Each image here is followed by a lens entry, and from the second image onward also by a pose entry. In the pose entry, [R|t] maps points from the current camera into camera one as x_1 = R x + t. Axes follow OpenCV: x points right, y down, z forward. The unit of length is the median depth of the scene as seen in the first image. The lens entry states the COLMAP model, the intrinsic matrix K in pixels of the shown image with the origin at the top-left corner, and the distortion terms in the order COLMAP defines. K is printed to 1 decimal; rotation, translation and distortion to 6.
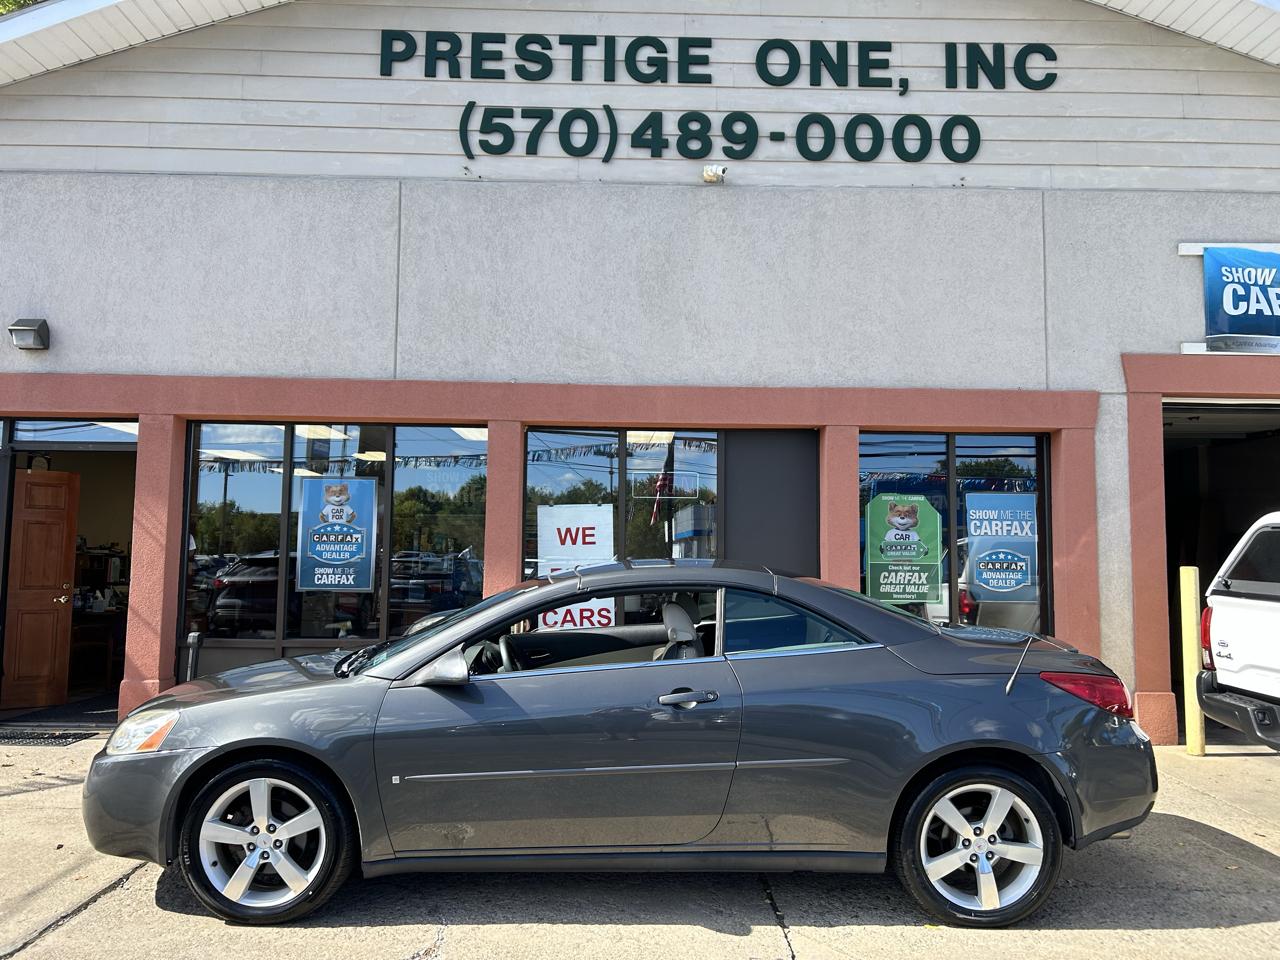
lens RADIAL K [[959.4, 0, 647.3], [0, 959.4, 482.7], [0, 0, 1]] dist [0.047189, -0.053911]
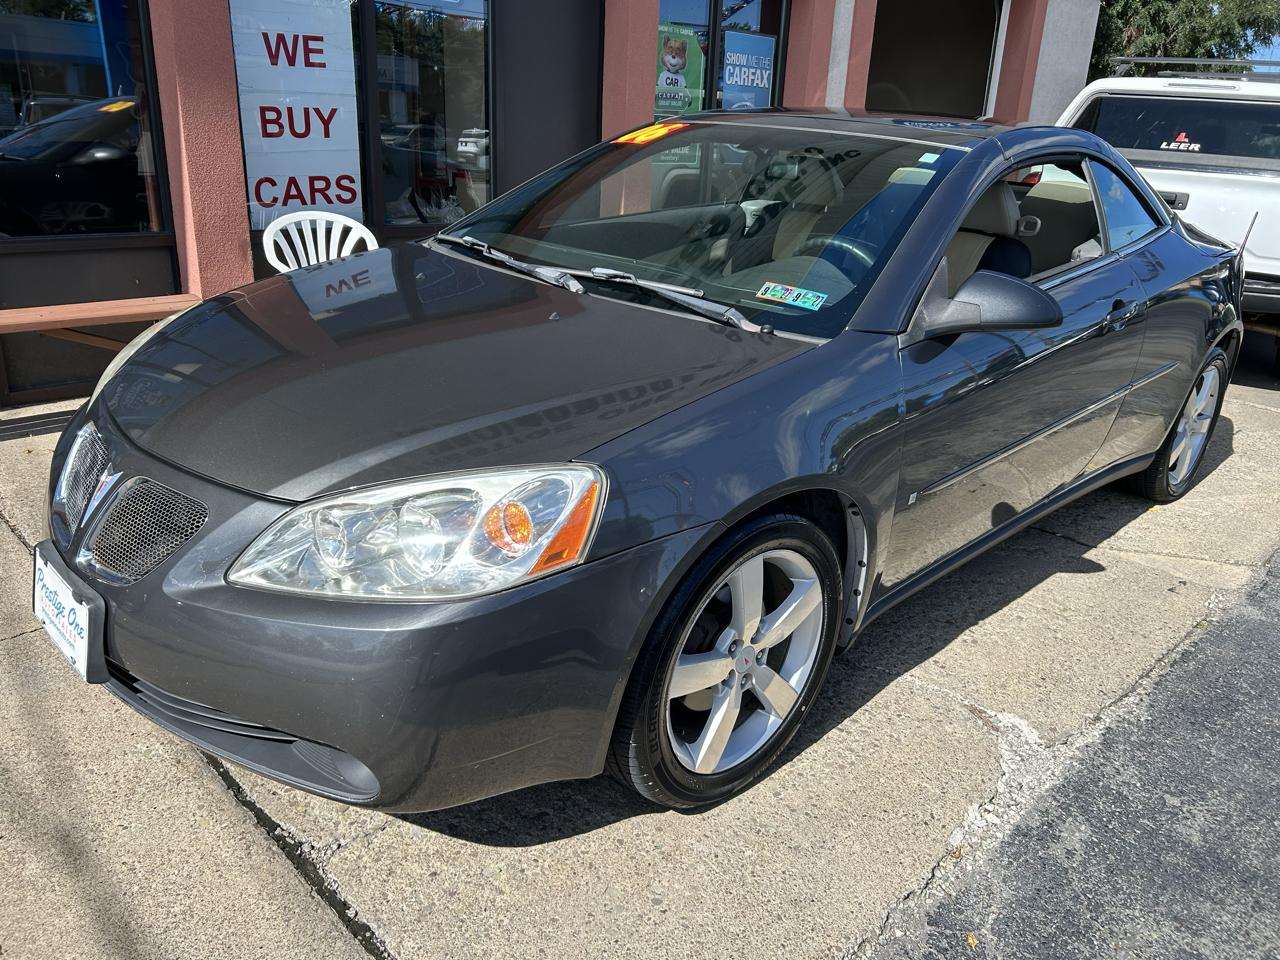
lens RADIAL K [[959.4, 0, 643.8], [0, 959.4, 487.4], [0, 0, 1]] dist [0.047189, -0.053911]
pose [[0.720635, -0.221703, 0.656912, -0.378874], [-0.091391, 0.908851, 0.406987, 0.037621], [-0.687265, -0.353325, 0.634688, 0.367588]]
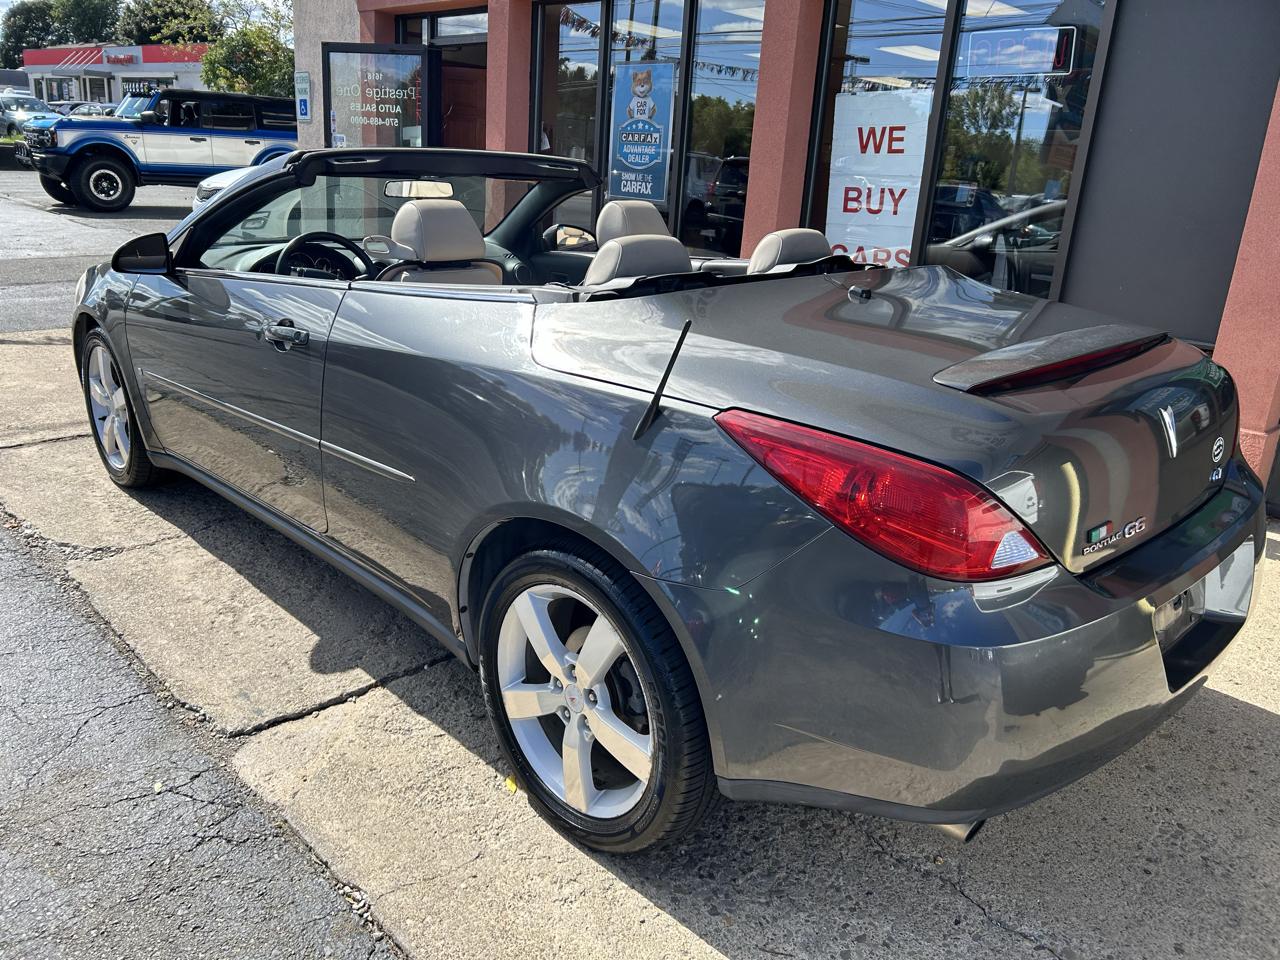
lens RADIAL K [[959.4, 0, 641.5], [0, 959.4, 476.2], [0, 0, 1]] dist [0.047189, -0.053911]
pose [[0.686911, 0.252897, -0.681319, 0.348917], [-0.002284, 0.938246, 0.345962, 0.042575], [0.726738, -0.236089, 0.645069, 0.364541]]
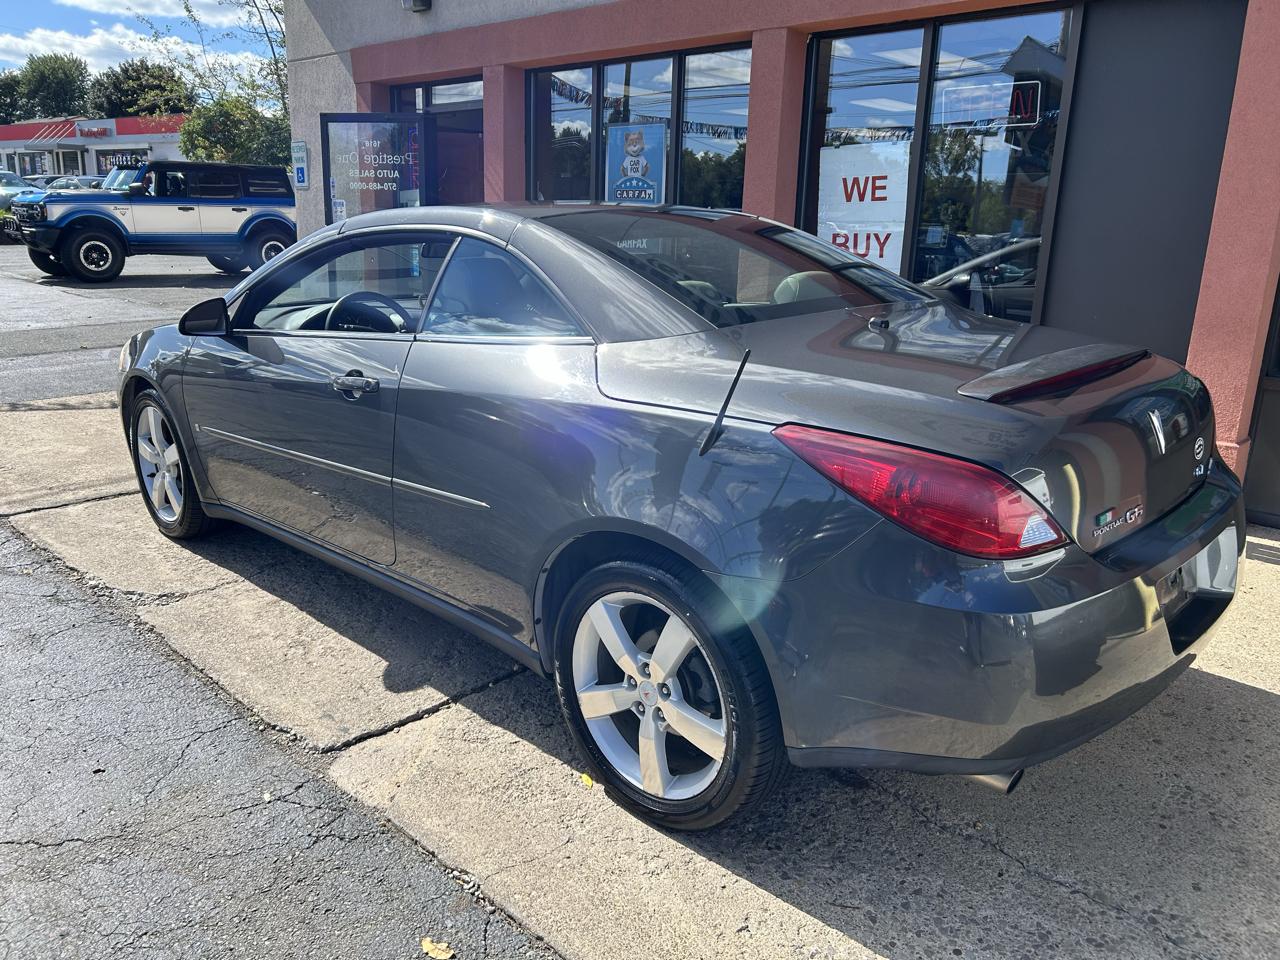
lens RADIAL K [[959.4, 0, 652.7], [0, 959.4, 480.9], [0, 0, 1]] dist [0.047189, -0.053911]
pose [[0.716004, 0.192152, -0.671130, 0.358084], [0.028779, 0.952430, 0.303395, 0.039714], [0.697502, -0.236547, 0.676414, 0.324321]]
